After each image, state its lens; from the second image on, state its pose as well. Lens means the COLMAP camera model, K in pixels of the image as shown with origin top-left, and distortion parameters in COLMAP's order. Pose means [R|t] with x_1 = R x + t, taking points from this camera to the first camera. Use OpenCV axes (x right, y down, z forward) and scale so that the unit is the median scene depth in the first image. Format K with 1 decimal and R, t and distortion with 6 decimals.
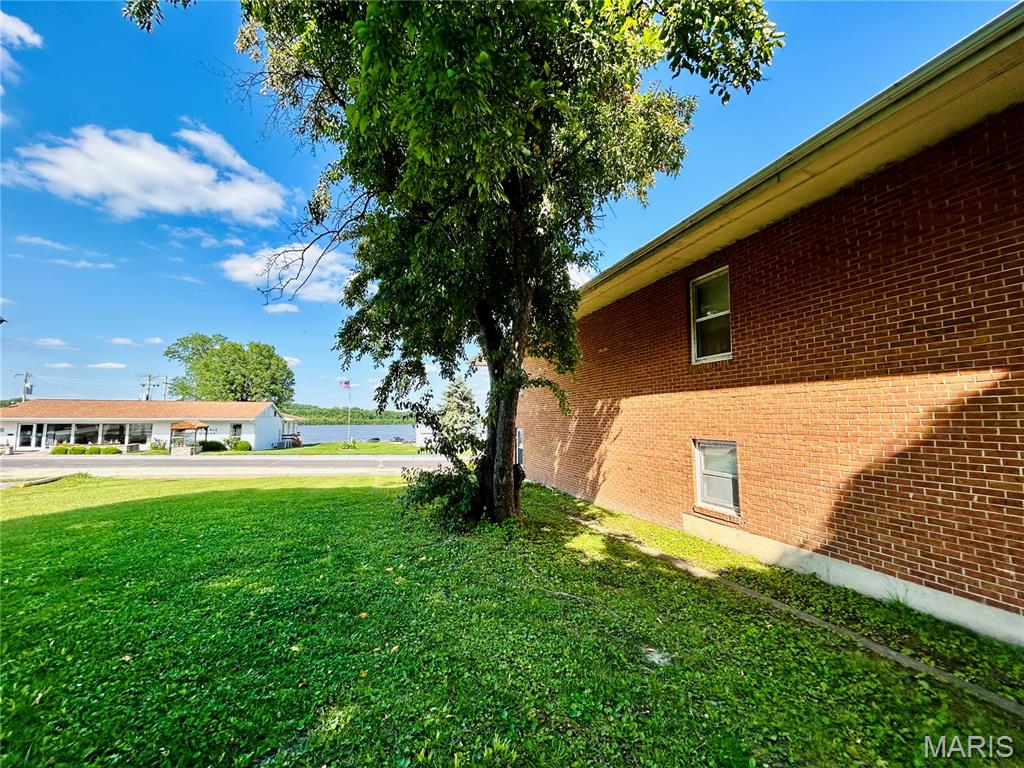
lens RADIAL K [[410.6, 0, 512.9], [0, 410.6, 384.0], [0, 0, 1]] dist [-0.001024, 0.000381]
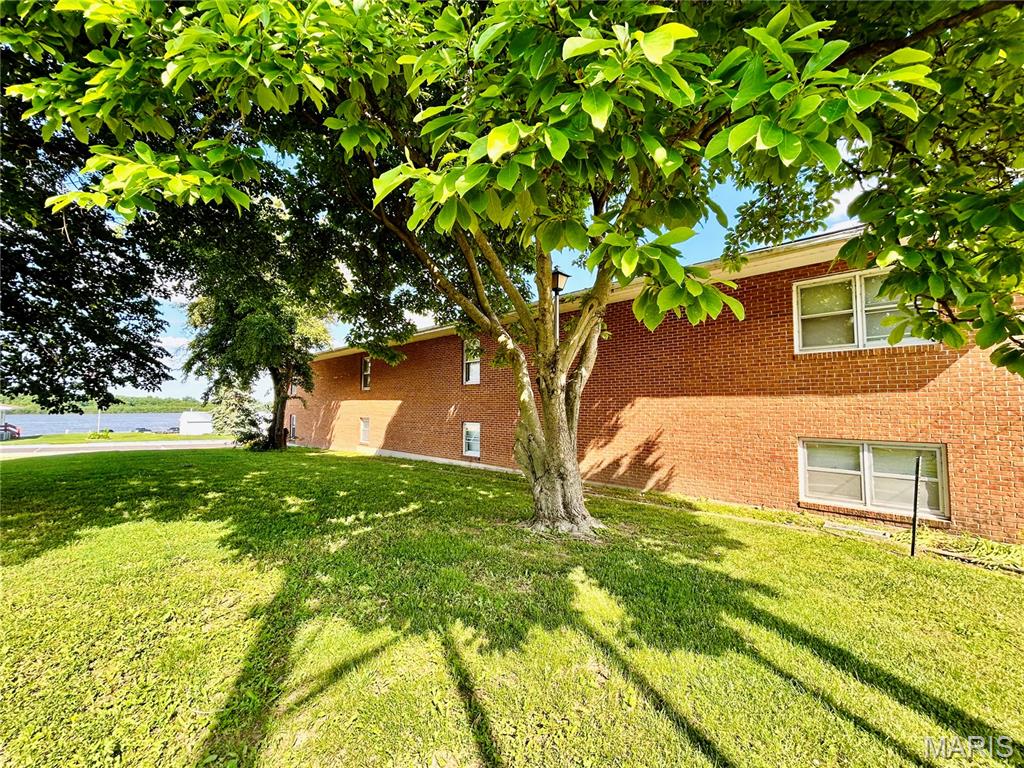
lens RADIAL K [[410.6, 0, 509.9], [0, 410.6, 385.6], [0, 0, 1]] dist [-0.001024, 0.000381]
pose [[0.891220, 0.028574, 0.452670, 0.083559], [-0.042498, 0.998884, 0.020618, -0.170551], [-0.451575, -0.037613, 0.891440, -1.790903]]
